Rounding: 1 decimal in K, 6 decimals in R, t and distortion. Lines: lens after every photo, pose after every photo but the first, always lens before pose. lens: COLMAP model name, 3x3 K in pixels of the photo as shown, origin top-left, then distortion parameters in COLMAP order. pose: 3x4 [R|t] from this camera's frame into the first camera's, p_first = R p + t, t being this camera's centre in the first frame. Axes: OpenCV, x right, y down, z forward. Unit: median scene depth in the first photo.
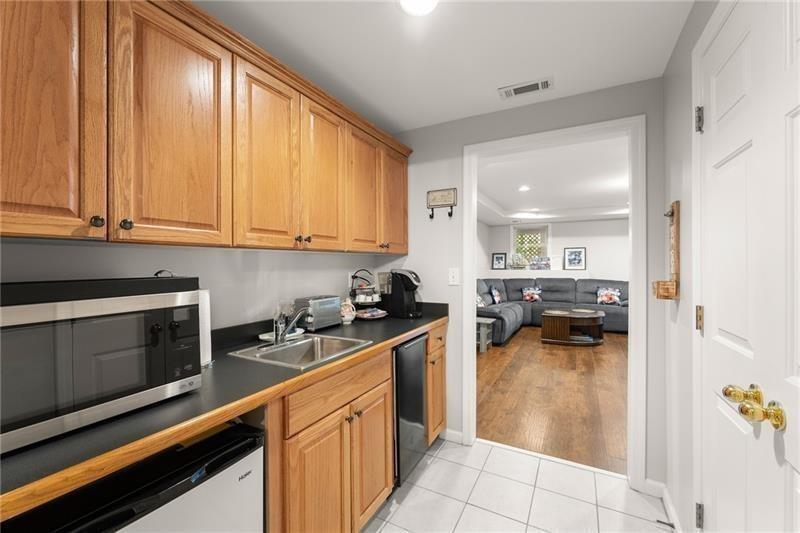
lens RADIAL K [[330.0, 0, 402.4], [0, 330.0, 263.7], [0, 0, 1]] dist [-0.001733, -0.000046]
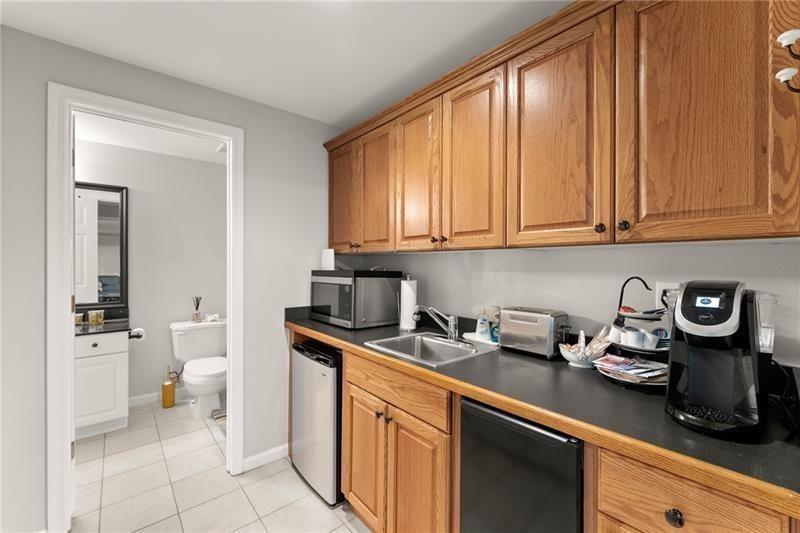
lens RADIAL K [[330.0, 0, 402.4], [0, 330.0, 263.7], [0, 0, 1]] dist [-0.001733, -0.000046]
pose [[-0.351403, 0.003043, -0.936219, 0.278481], [-0.000305, 0.999994, 0.003365, -0.001732], [0.936224, 0.001468, -0.351400, 0.510041]]
